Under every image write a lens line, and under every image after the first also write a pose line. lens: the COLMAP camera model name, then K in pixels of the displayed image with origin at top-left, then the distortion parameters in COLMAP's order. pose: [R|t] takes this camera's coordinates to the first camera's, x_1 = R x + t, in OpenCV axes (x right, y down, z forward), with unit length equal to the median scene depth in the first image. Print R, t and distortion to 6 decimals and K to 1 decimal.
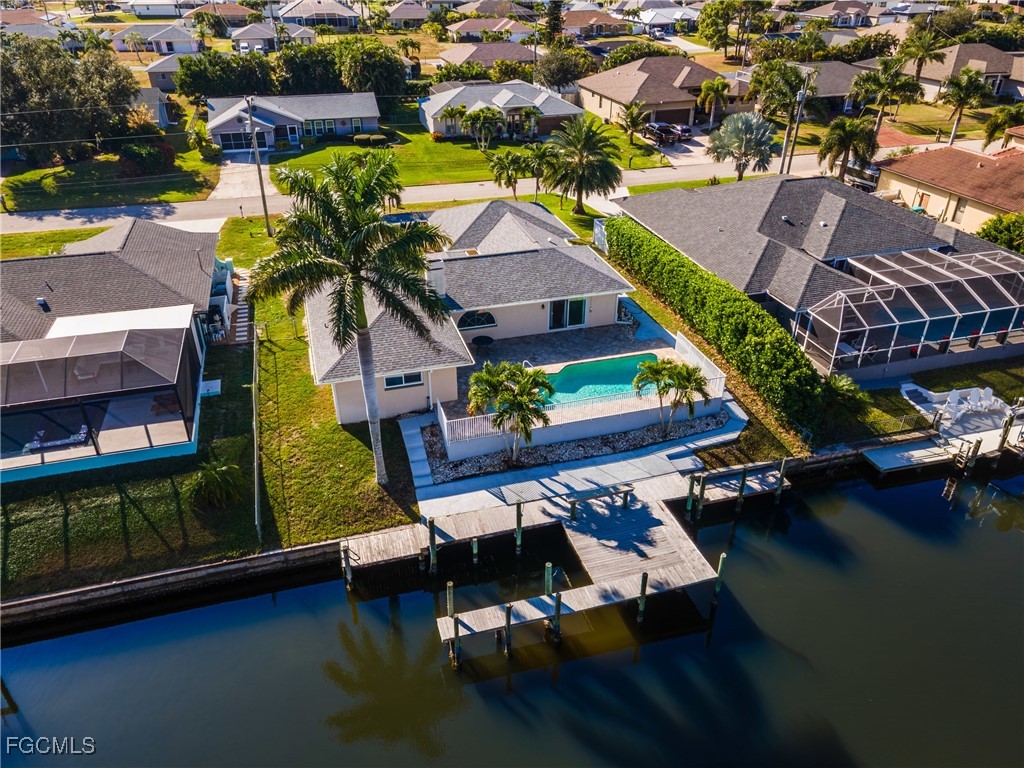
lens RADIAL K [[748.5, 0, 512.0], [0, 748.5, 384.0], [0, 0, 1]] dist [-0.003175, 0.064597]
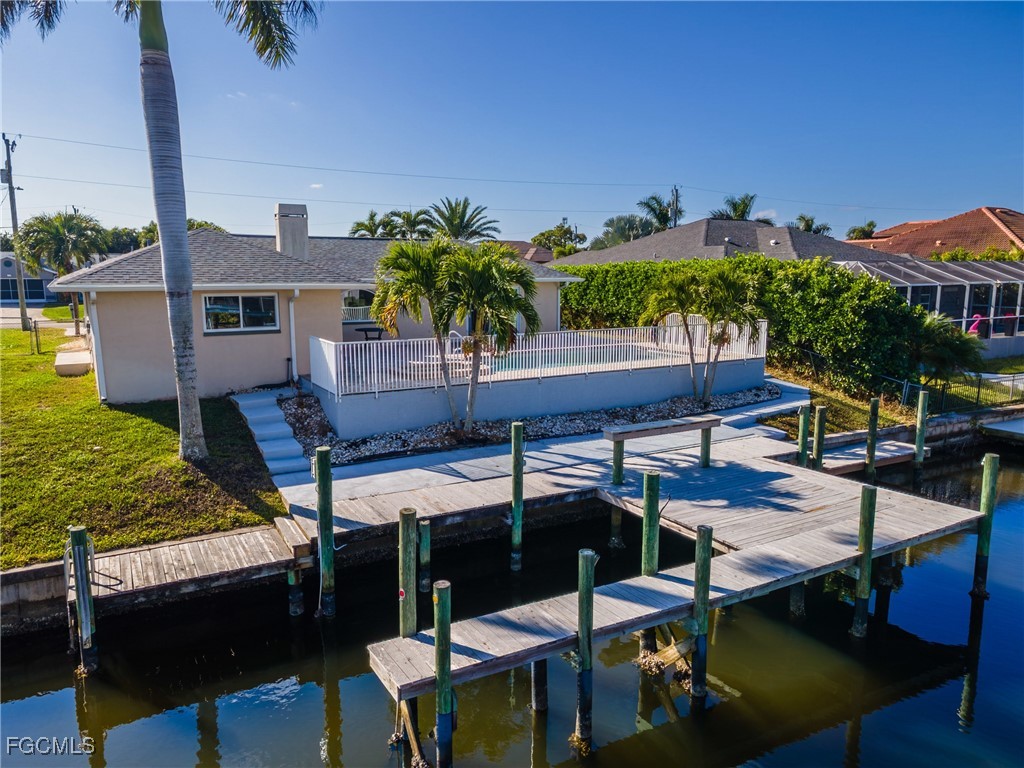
lens RADIAL K [[748.5, 0, 512.0], [0, 748.5, 384.0], [0, 0, 1]] dist [-0.003175, 0.064597]
pose [[0.971757, -0.037805, 0.232938, -0.092803], [0.121145, 0.927008, -0.354936, 0.277222], [-0.202517, 0.373131, 0.905406, 0.546392]]
